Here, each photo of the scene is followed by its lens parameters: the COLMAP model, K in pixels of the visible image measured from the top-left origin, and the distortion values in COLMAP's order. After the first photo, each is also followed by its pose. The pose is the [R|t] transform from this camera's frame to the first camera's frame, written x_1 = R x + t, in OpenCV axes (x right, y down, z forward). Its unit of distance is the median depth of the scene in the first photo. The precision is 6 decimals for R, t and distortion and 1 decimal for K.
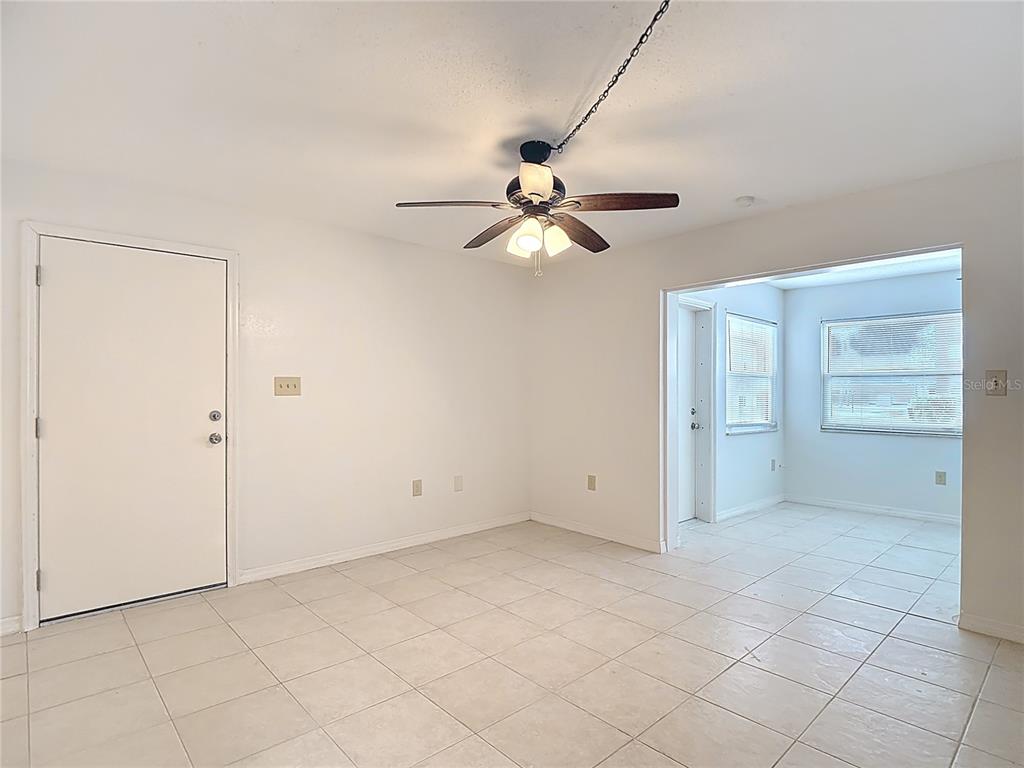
lens RADIAL K [[551.2, 0, 507.1], [0, 551.2, 392.9], [0, 0, 1]] dist [0.000222, -0.016729]
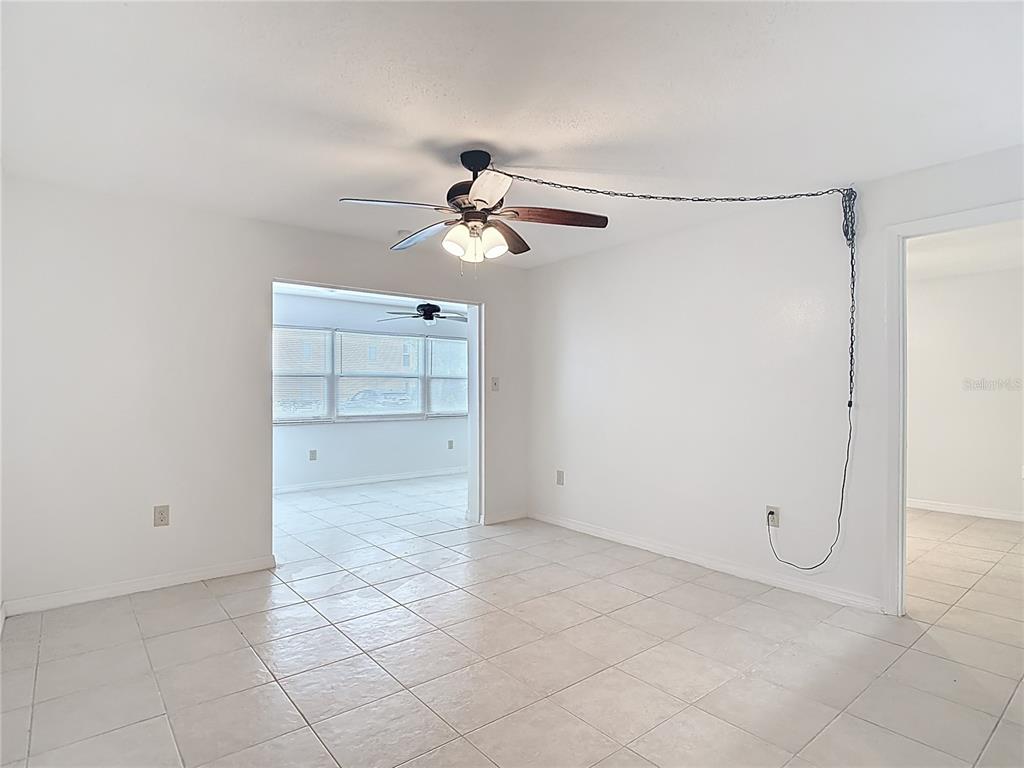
lens RADIAL K [[551.2, 0, 526.3], [0, 551.2, 388.8], [0, 0, 1]] dist [0.000222, -0.016729]
pose [[0.027730, 0.000688, 0.999615, -0.760961], [0.005333, 0.999985, -0.000836, -0.002095], [-0.999601, 0.005354, 0.027726, 0.674759]]
